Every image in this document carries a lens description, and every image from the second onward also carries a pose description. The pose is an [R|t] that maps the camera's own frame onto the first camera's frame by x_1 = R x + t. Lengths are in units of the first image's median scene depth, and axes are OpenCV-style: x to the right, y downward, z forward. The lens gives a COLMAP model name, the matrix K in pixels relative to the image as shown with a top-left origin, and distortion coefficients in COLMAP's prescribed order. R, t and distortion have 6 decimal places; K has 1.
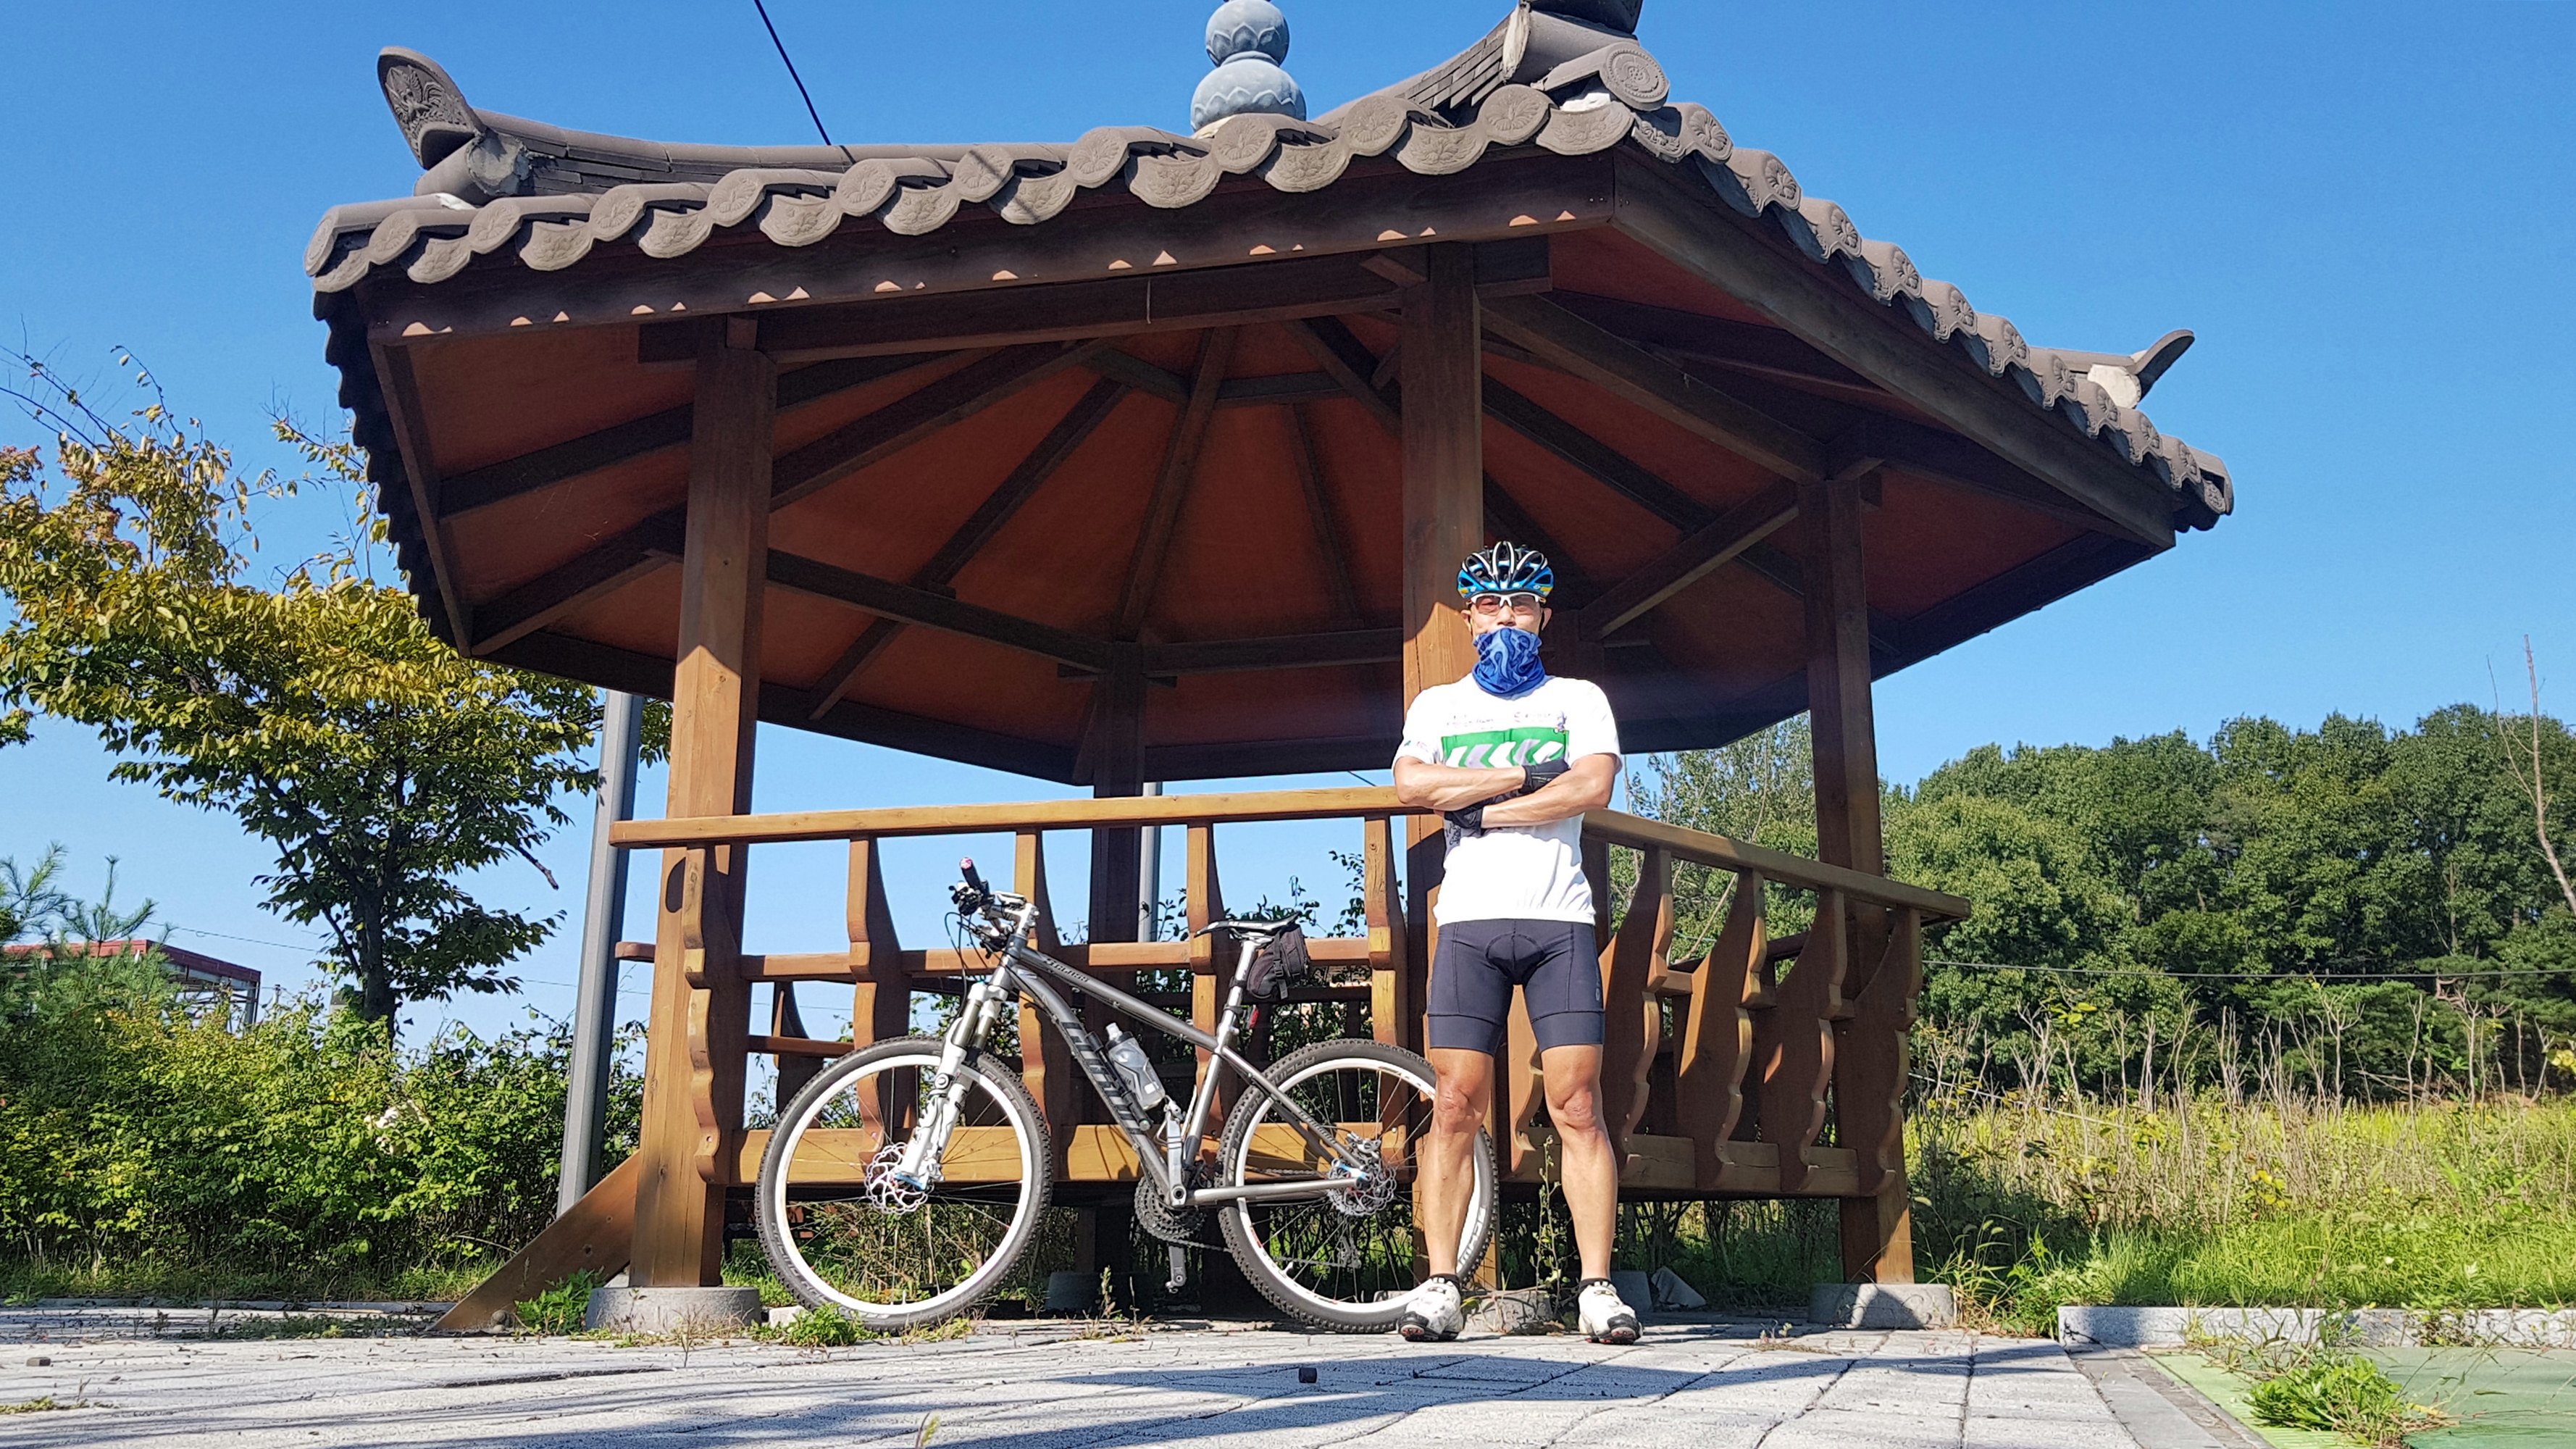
lens RADIAL K [[2021.9, 0, 1357.4], [0, 2021.9, 735.4], [0, 0, 1]] dist [0.101908, -0.165507]
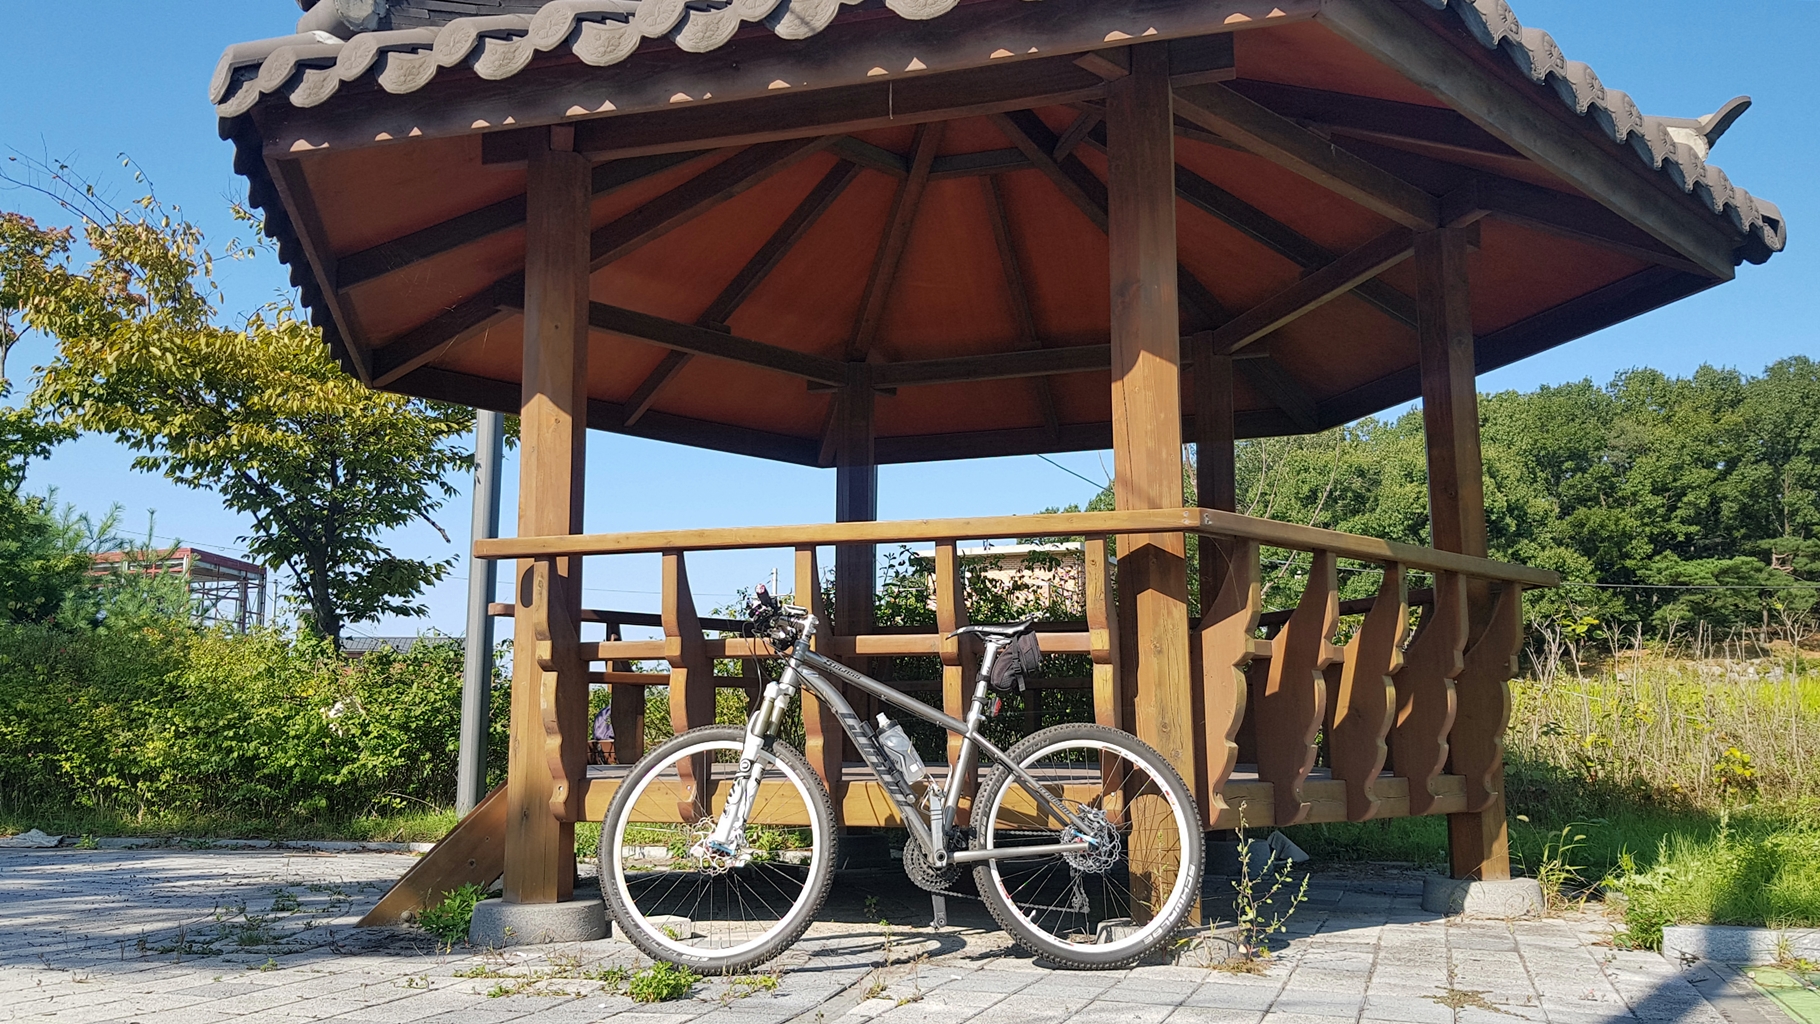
lens RADIAL K [[1400.6, 0, 900.7], [0, 1400.6, 505.3], [0, 0, 1]] dist [0.089586, -0.155630]
pose [[0.997579, -0.012440, -0.068423, -0.034970], [0.017793, 0.996780, 0.078187, -0.032429], [0.067230, -0.079215, 0.994588, 0.123322]]
